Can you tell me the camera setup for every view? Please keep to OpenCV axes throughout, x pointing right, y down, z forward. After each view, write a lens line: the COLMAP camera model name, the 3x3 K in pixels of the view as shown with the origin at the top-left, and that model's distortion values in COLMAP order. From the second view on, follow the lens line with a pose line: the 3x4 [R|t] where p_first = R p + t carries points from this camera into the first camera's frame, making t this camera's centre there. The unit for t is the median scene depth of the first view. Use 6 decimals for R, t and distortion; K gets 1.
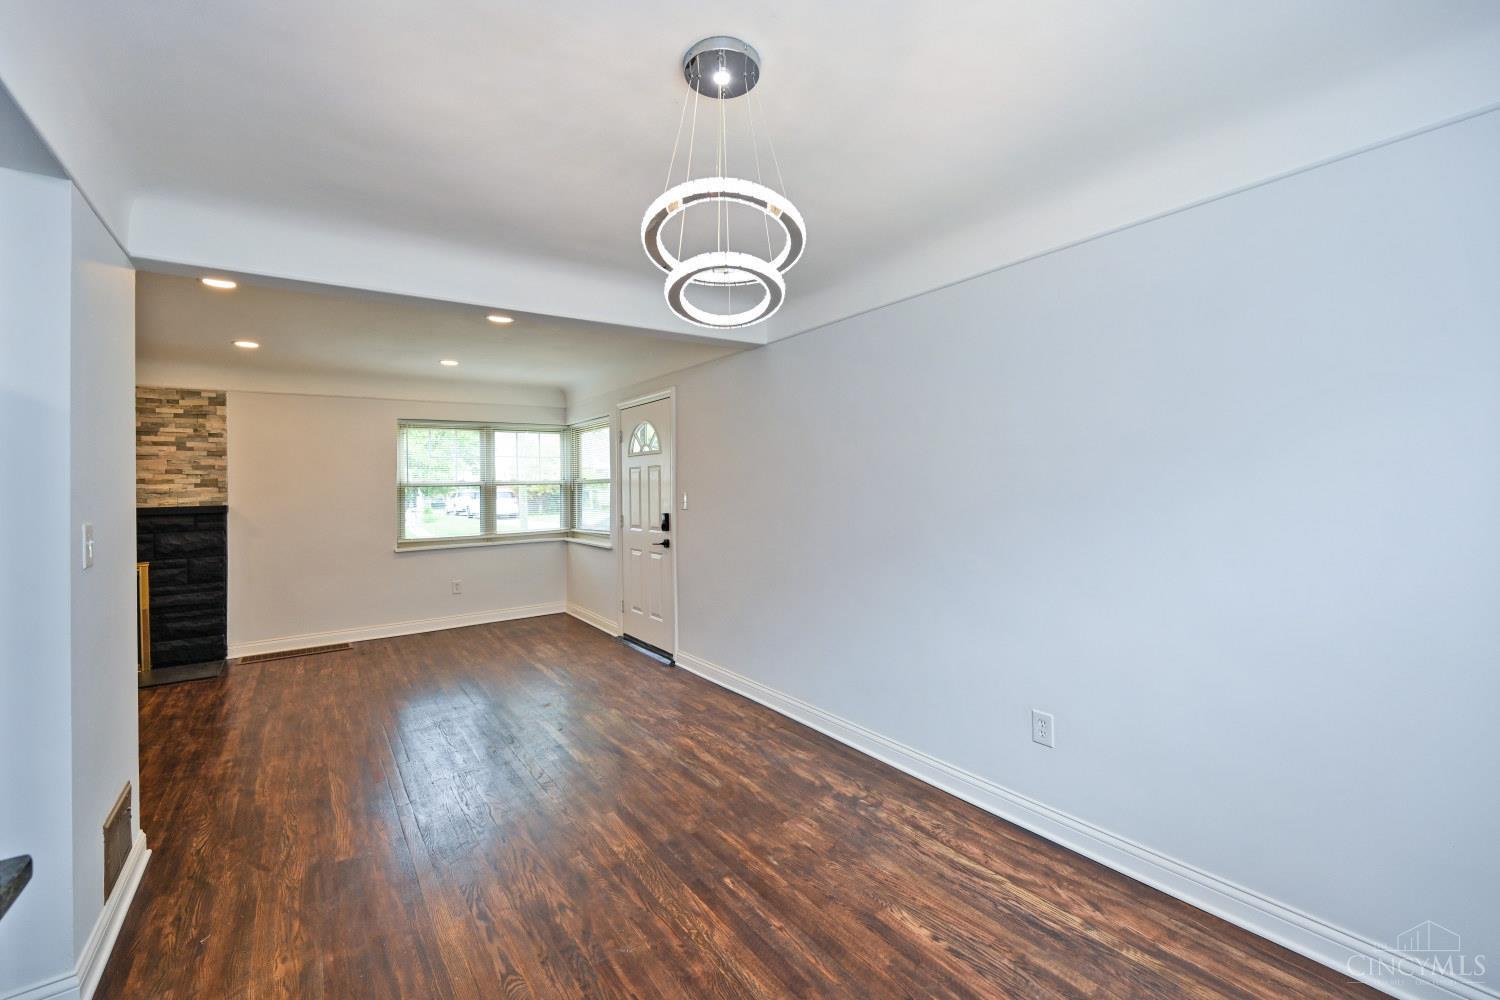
lens RADIAL K [[620.1, 0, 712.7], [0, 620.1, 478.1], [0, 0, 1]] dist [0.003465, 0.000287]
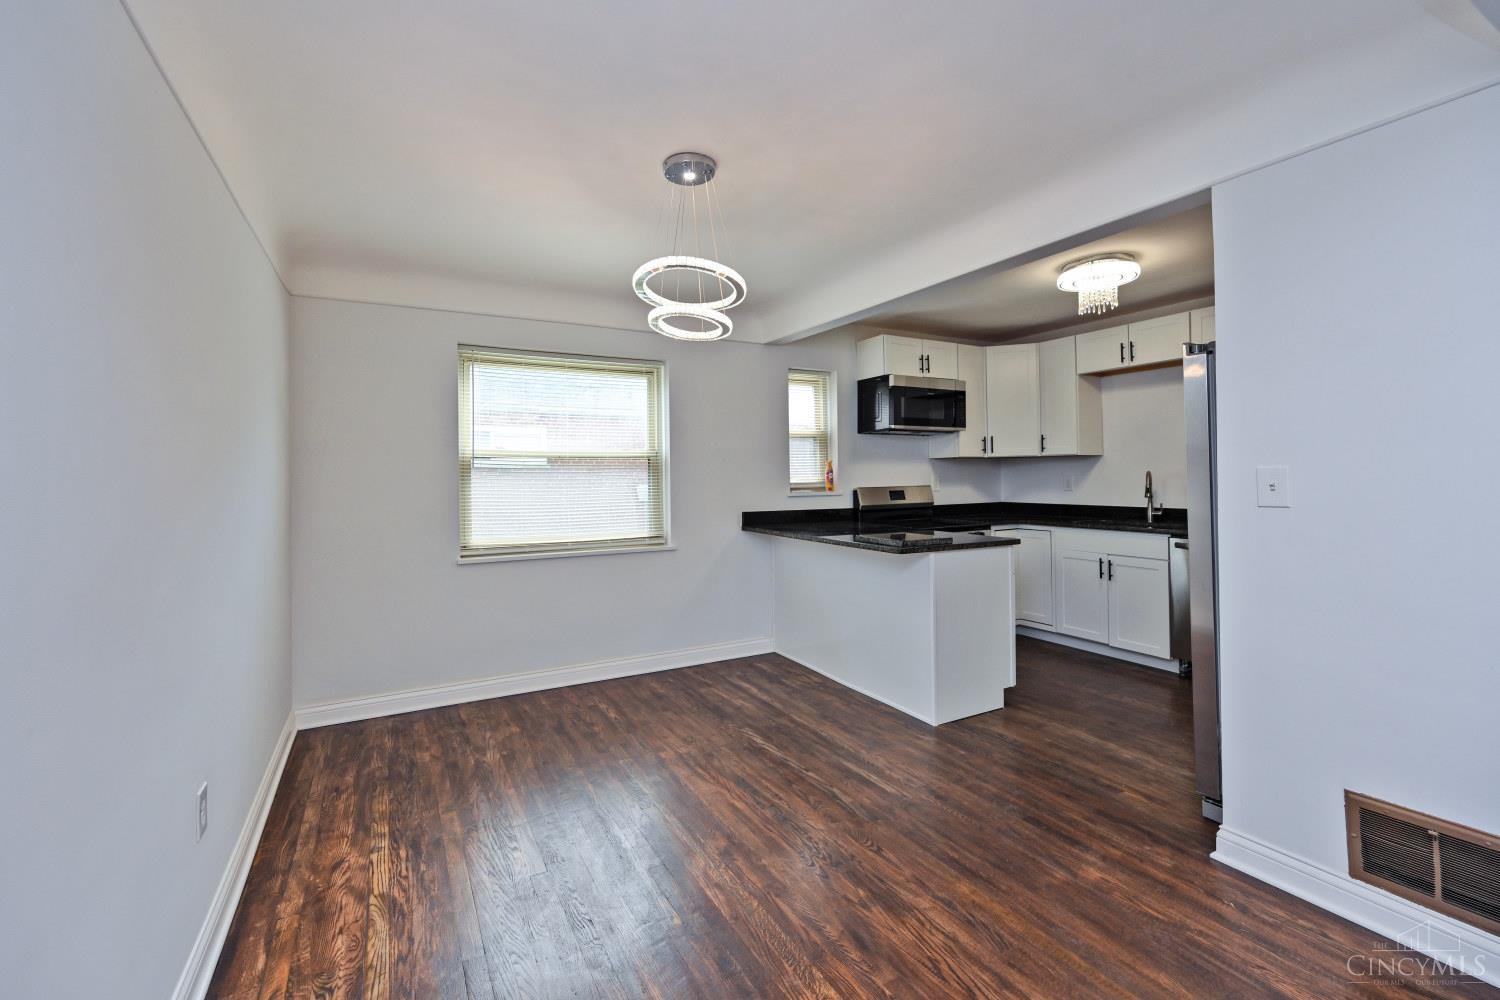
lens RADIAL K [[594.7, 0, 693.0], [0, 594.7, 476.3], [0, 0, 1]] dist [0.000219, -0.000228]
pose [[-0.992255, 0.032325, 0.119941, -0.047330], [0.030384, 0.999377, -0.017980, 0.029003], [-0.120447, -0.014197, -0.992618, 0.770686]]
